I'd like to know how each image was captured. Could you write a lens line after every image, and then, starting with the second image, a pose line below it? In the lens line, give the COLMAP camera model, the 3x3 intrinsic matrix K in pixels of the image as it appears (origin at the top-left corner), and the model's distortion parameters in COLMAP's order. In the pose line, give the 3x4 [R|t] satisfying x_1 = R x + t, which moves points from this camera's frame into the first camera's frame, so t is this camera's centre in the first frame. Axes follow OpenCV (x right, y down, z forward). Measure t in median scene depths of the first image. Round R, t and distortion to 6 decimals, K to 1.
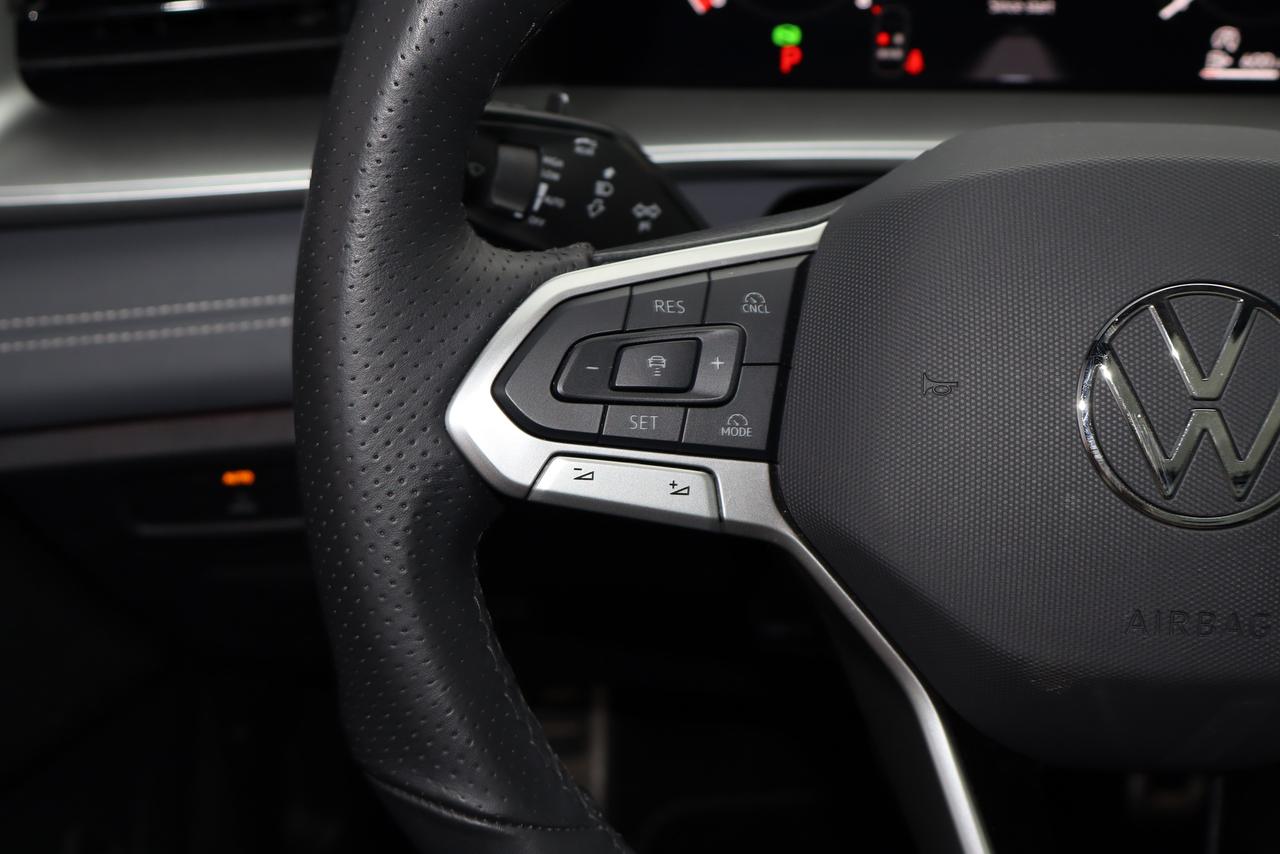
lens RADIAL K [[1639.0, 0, 640.0], [0, 1639.0, 427.0], [0, 0, 1]] dist [0.003152, -0.049245]
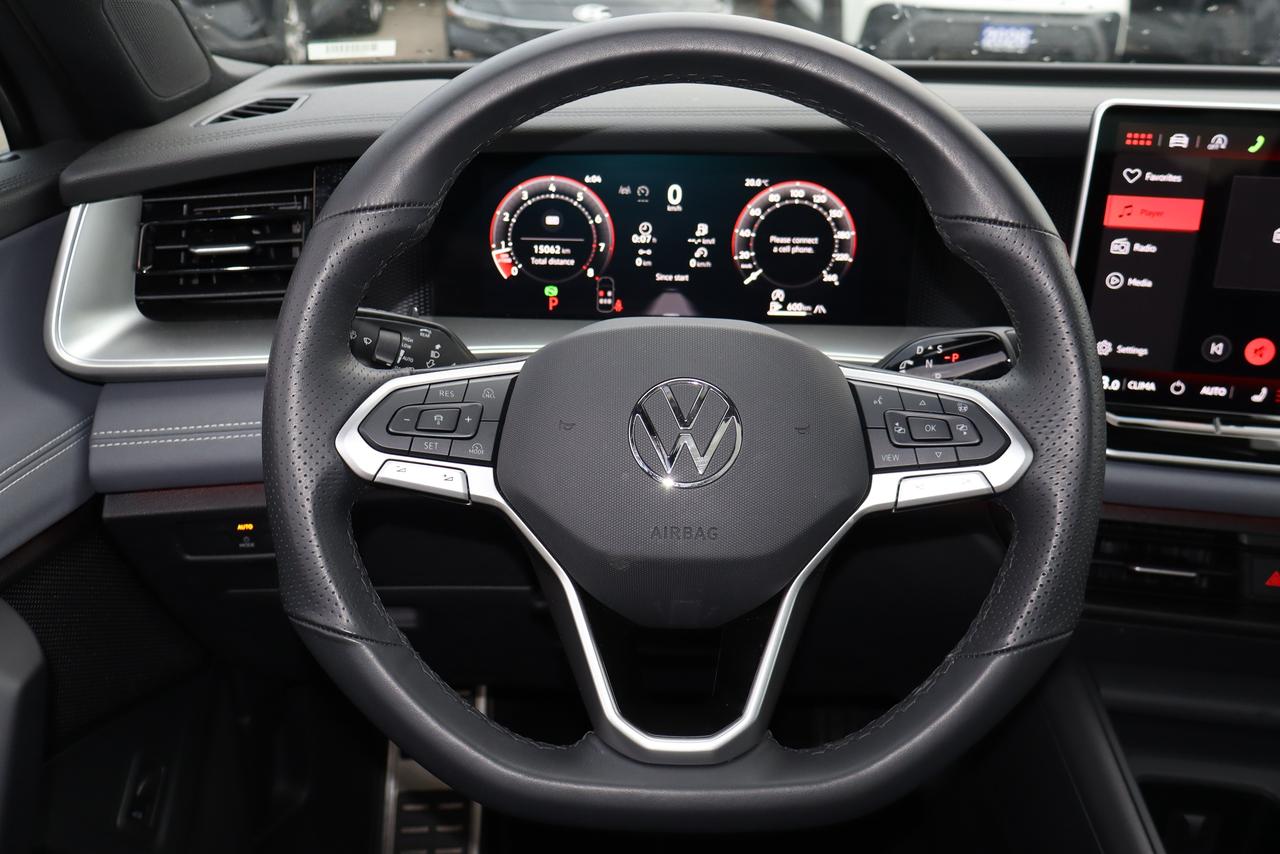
lens RADIAL K [[1158.0, 0, 640.0], [0, 1158.0, 427.0], [0, 0, 1]] dist [0.012621, -0.010632]
pose [[0.998234, 0.006254, 0.059079, 0.172847], [0.003512, 0.986494, -0.163762, 0.207088], [-0.059305, 0.163680, 0.984729, -0.459438]]
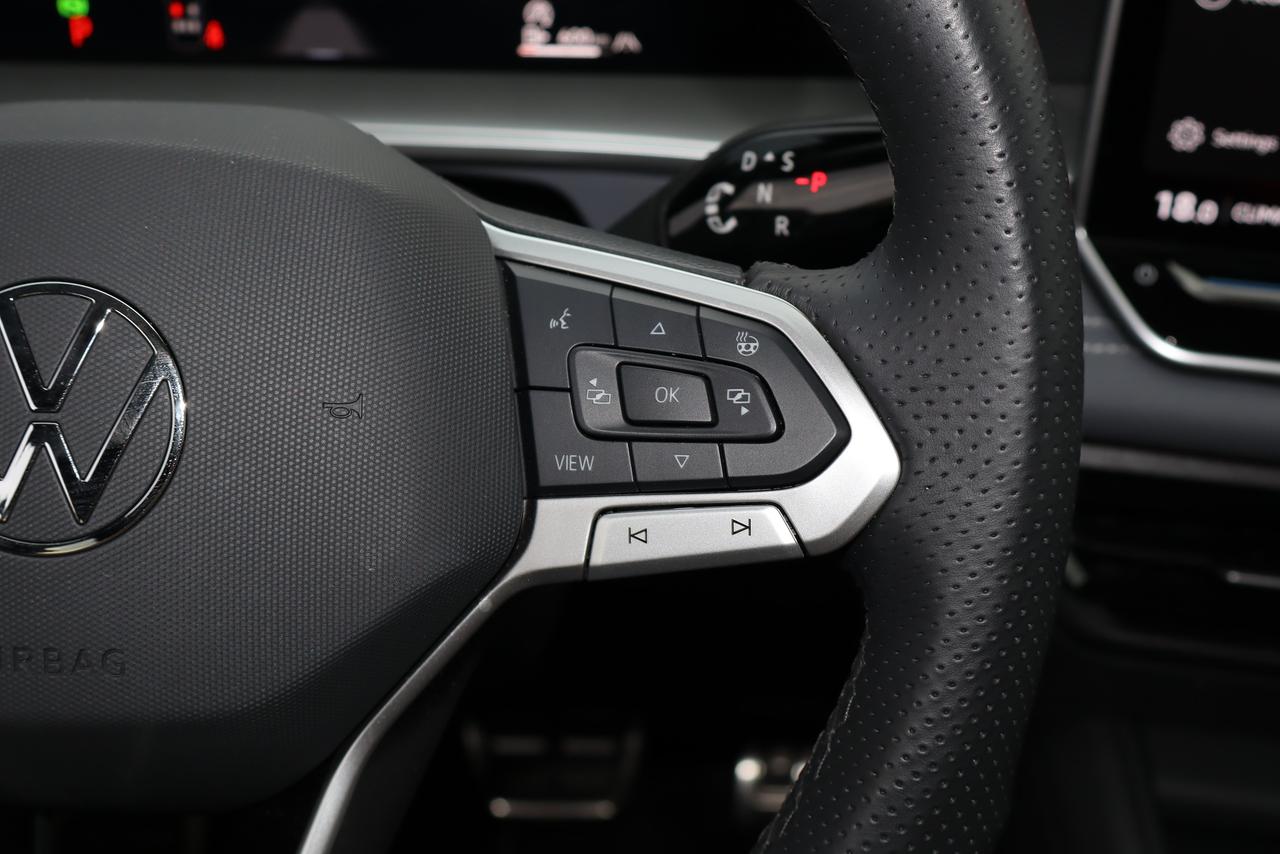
lens RADIAL K [[1639.0, 0, 640.0], [0, 1639.0, 427.0], [0, 0, 1]] dist [0.003152, -0.049245]
pose [[0.999261, -0.000976, 0.038431, 0.567051], [0.000437, 0.999901, 0.014043, -0.018826], [-0.038441, -0.014016, 0.999163, 0.082770]]
